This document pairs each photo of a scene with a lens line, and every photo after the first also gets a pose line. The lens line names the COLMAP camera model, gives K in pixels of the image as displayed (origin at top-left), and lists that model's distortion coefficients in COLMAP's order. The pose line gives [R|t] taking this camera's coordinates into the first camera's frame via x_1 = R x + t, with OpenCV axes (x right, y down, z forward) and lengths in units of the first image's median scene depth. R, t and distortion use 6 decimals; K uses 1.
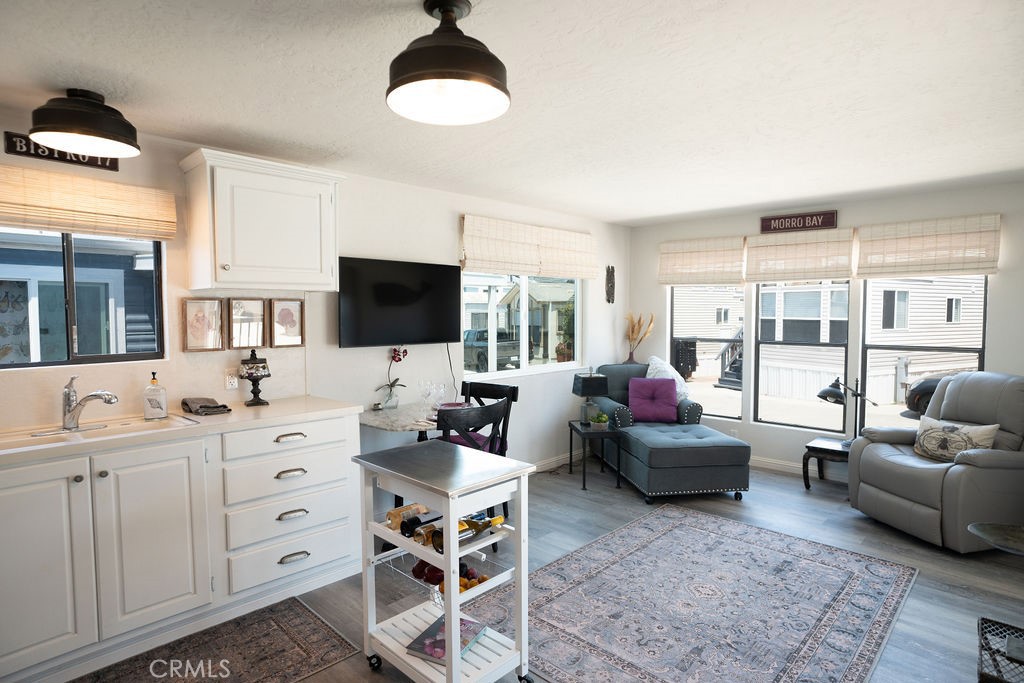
lens RADIAL K [[555.4, 0, 511.5], [0, 555.4, 337.2], [0, 0, 1]] dist [-0.061583, 0.043969]
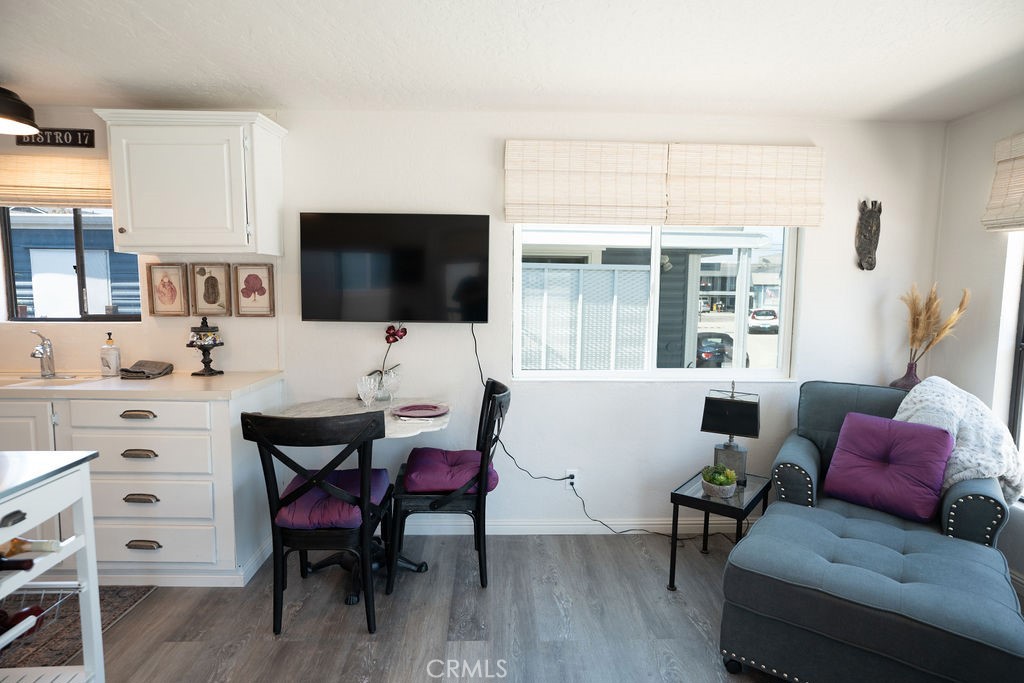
lens RADIAL K [[555.4, 0, 511.5], [0, 555.4, 337.2], [0, 0, 1]] dist [-0.061583, 0.043969]
pose [[0.712753, 0.074871, -0.697408, 0.570063], [-0.043824, 0.997098, 0.062257, -0.024948], [0.700045, -0.013811, 0.713965, 0.685266]]
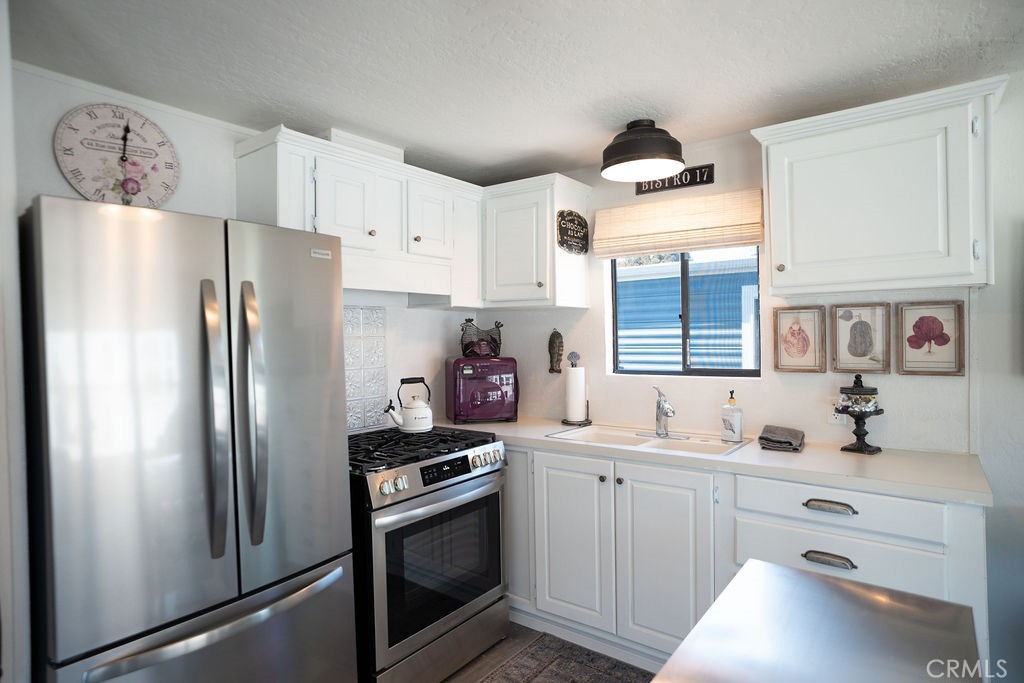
lens RADIAL K [[555.4, 0, 511.5], [0, 555.4, 337.2], [0, 0, 1]] dist [-0.061583, 0.043969]
pose [[0.112590, 0.009091, -0.993600, 0.193146], [-0.028290, 0.999582, 0.005940, -0.017954], [0.993239, 0.027440, 0.112801, 0.455323]]
